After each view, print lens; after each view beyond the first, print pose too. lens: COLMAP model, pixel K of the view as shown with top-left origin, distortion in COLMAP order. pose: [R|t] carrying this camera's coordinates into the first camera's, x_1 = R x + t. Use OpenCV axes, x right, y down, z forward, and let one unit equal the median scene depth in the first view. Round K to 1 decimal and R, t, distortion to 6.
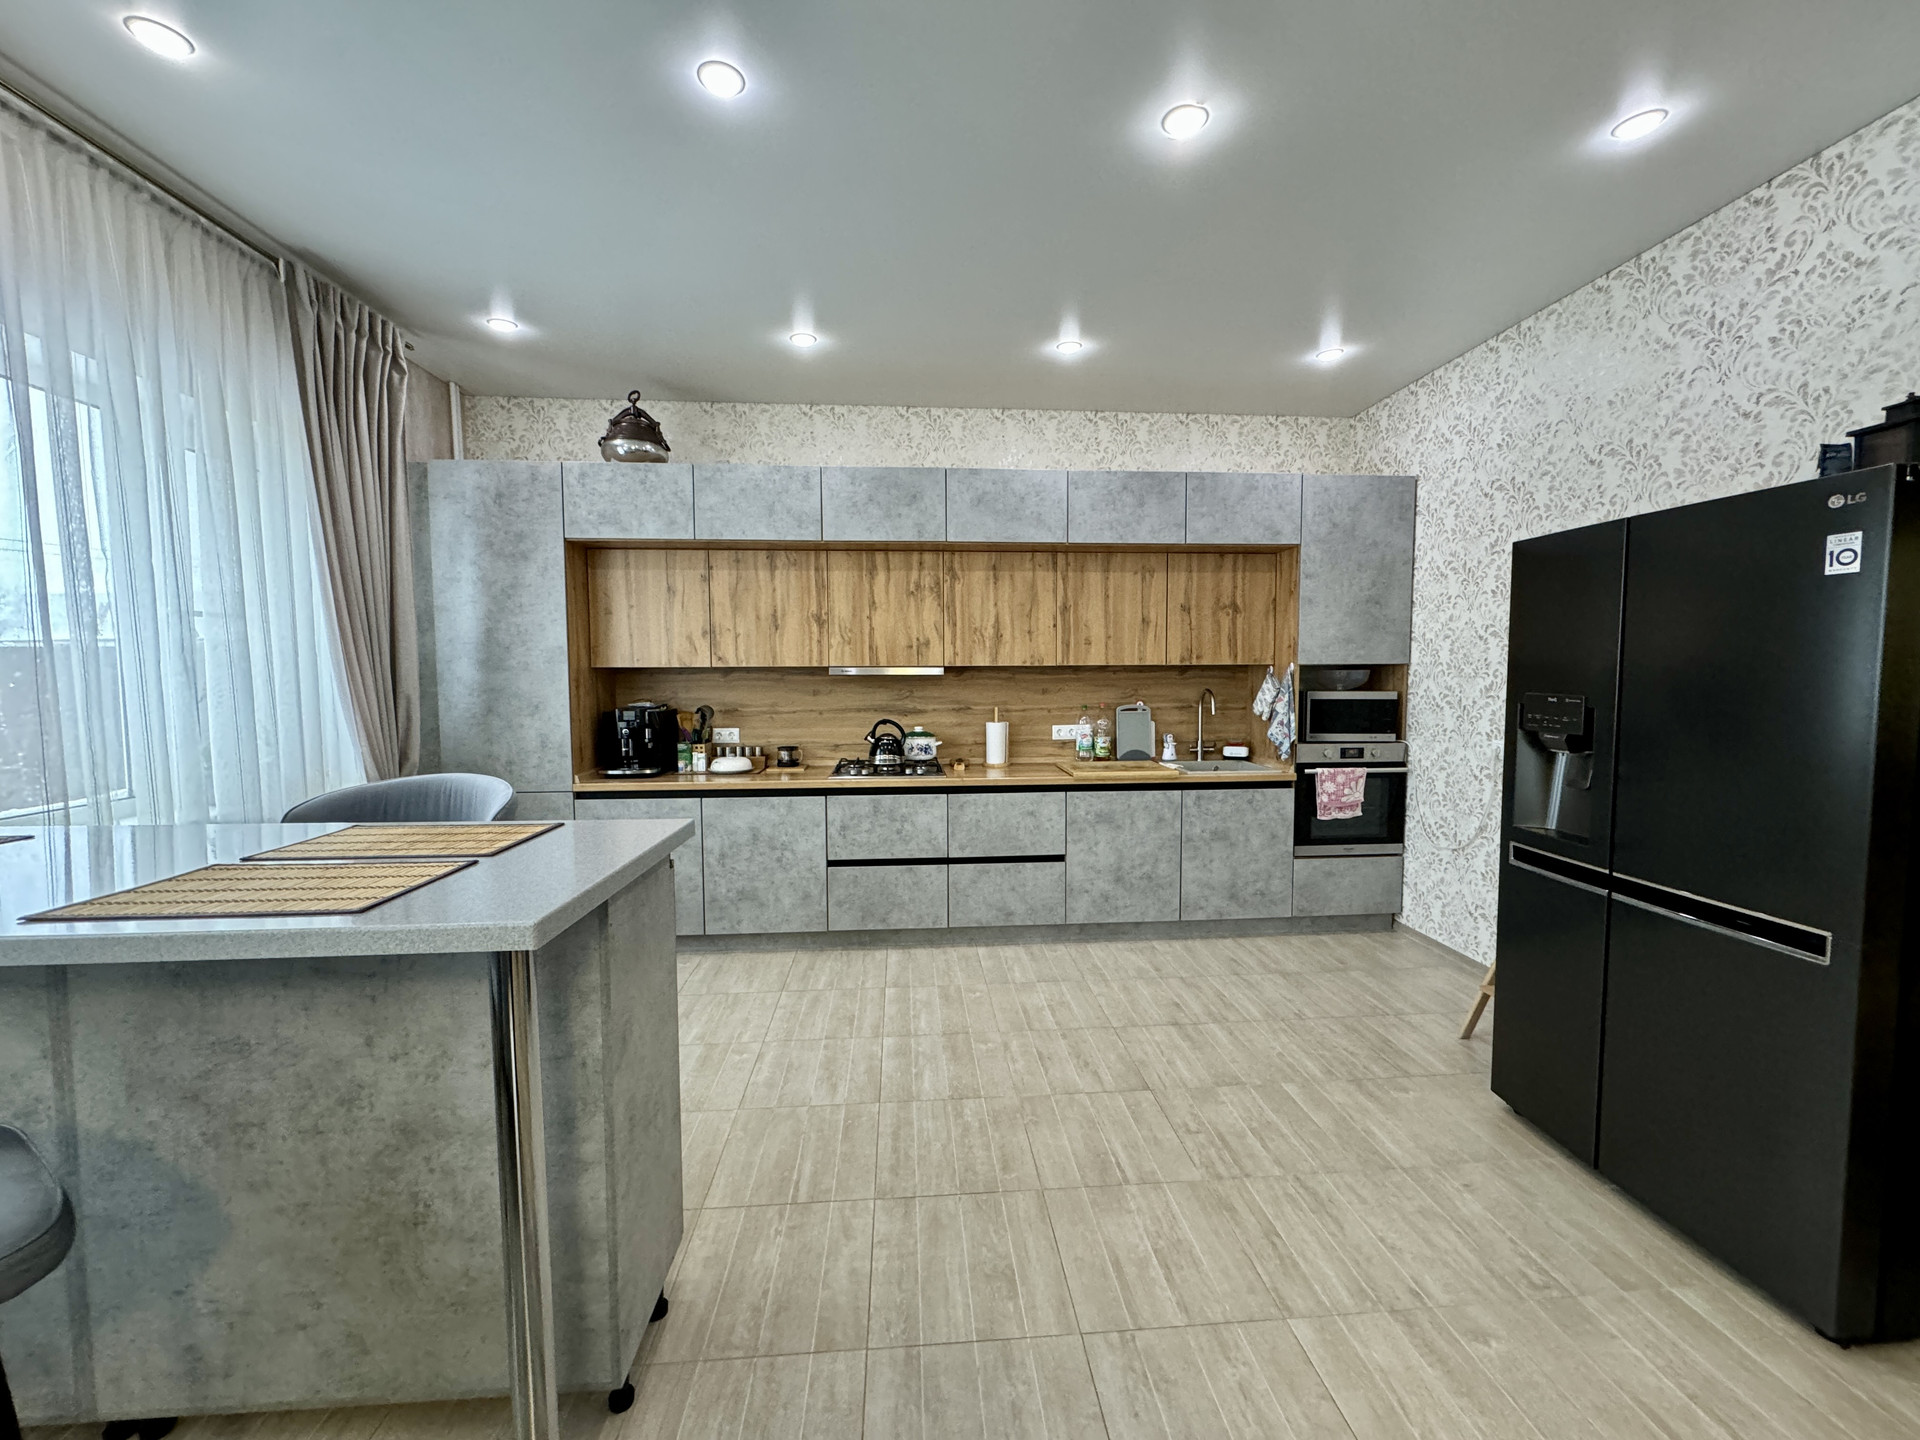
lens RADIAL K [[763.7, 0, 959.0], [0, 763.7, 721.7], [0, 0, 1]] dist [-0.001475, 0.000022]
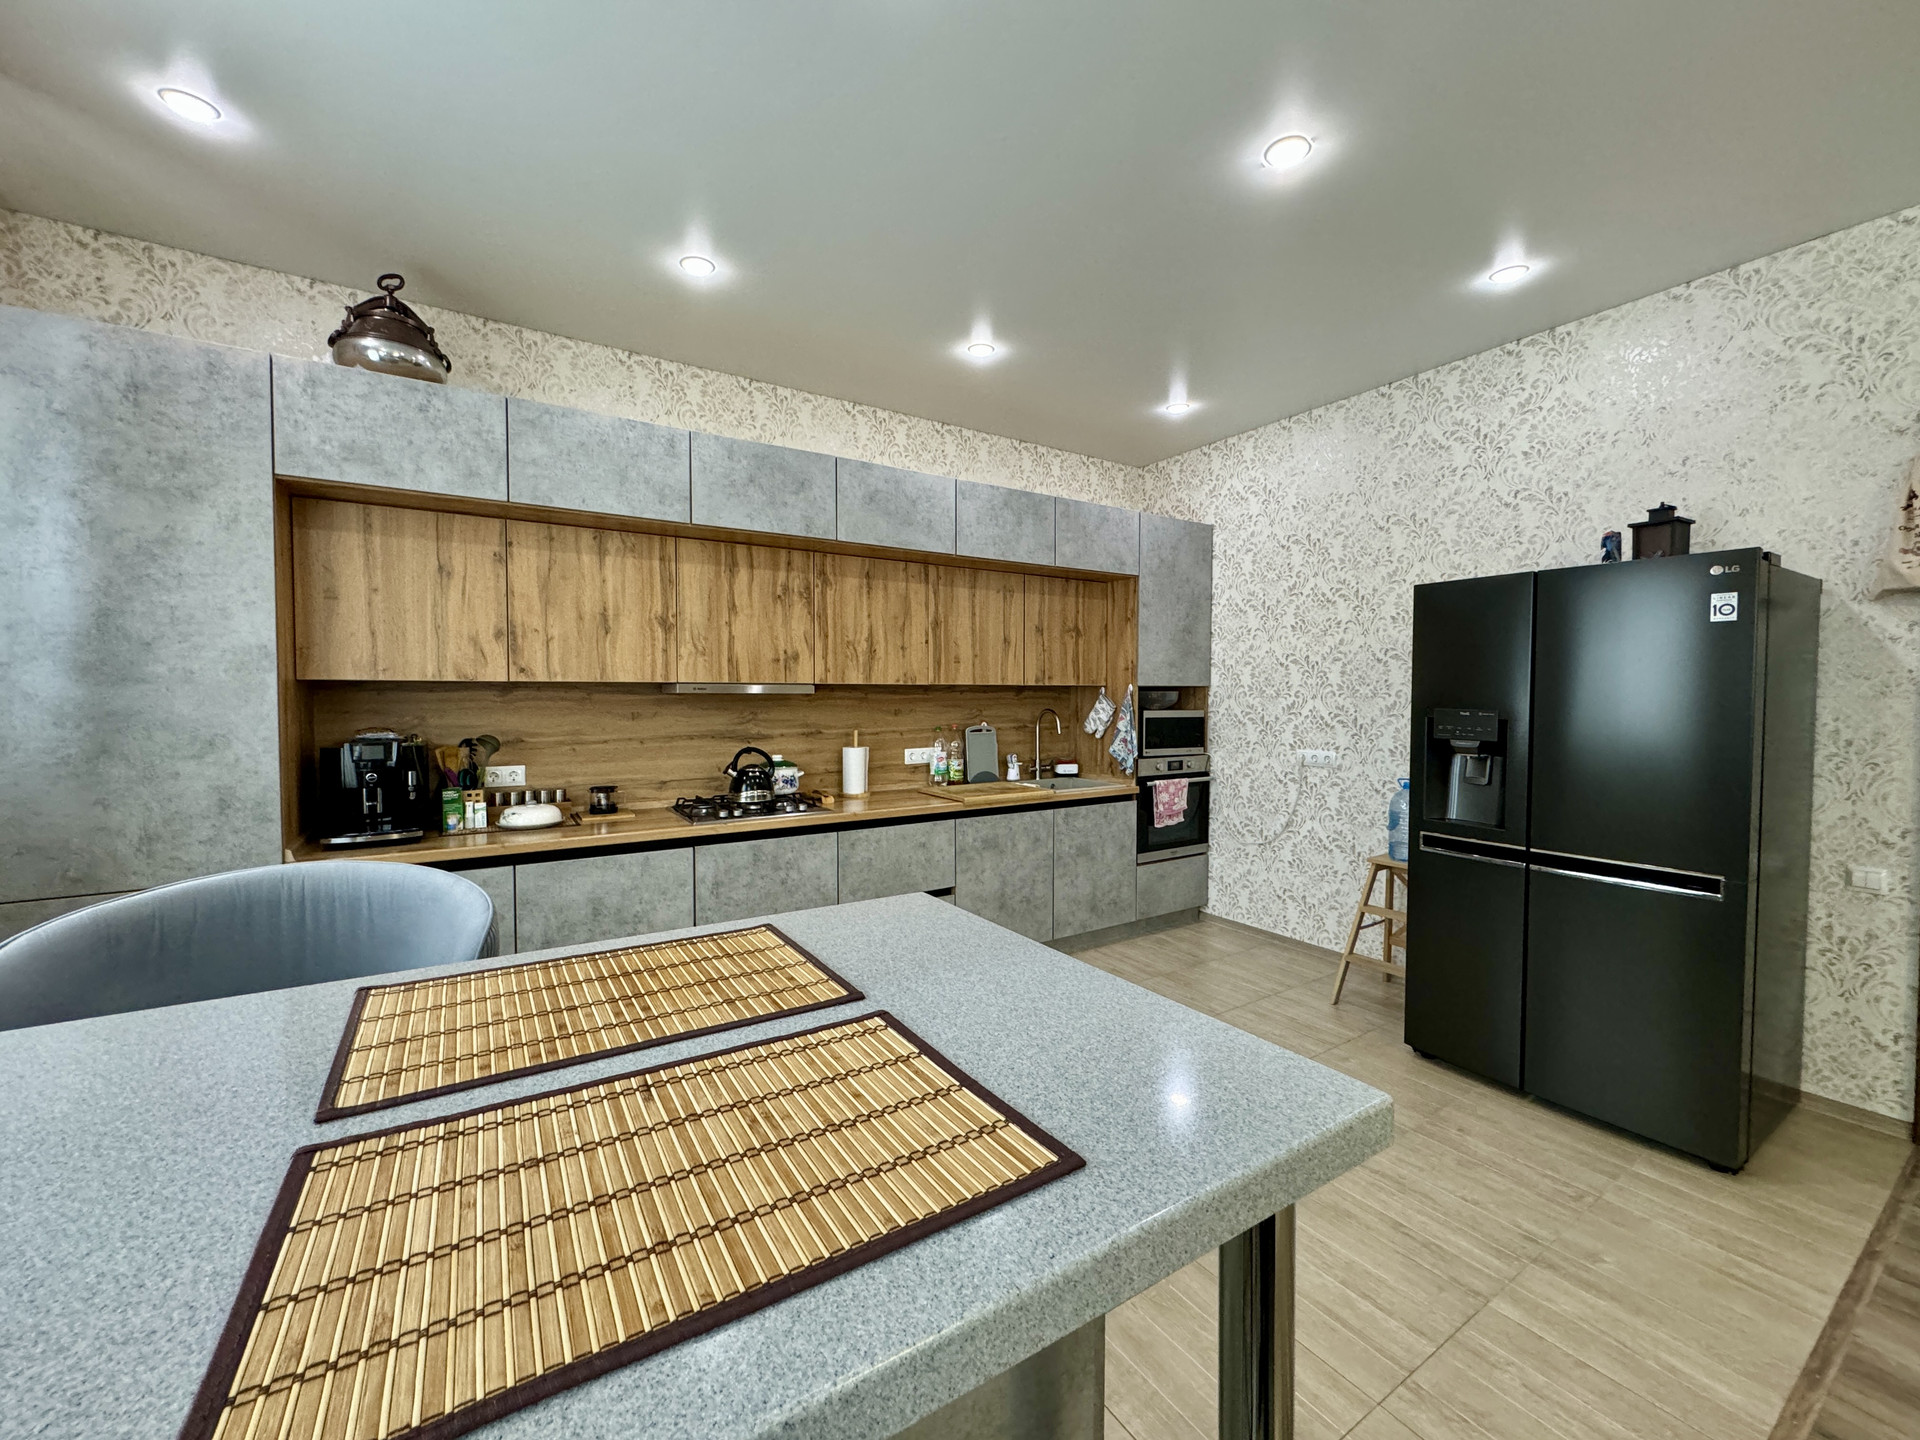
lens RADIAL K [[763.7, 0, 961.6], [0, 763.7, 721.6], [0, 0, 1]] dist [-0.001475, 0.000022]
pose [[0.879018, -0.012584, 0.476623, -0.306191], [0.027450, 0.999329, -0.024242, -0.004817], [-0.475998, 0.034392, 0.878774, 0.174412]]
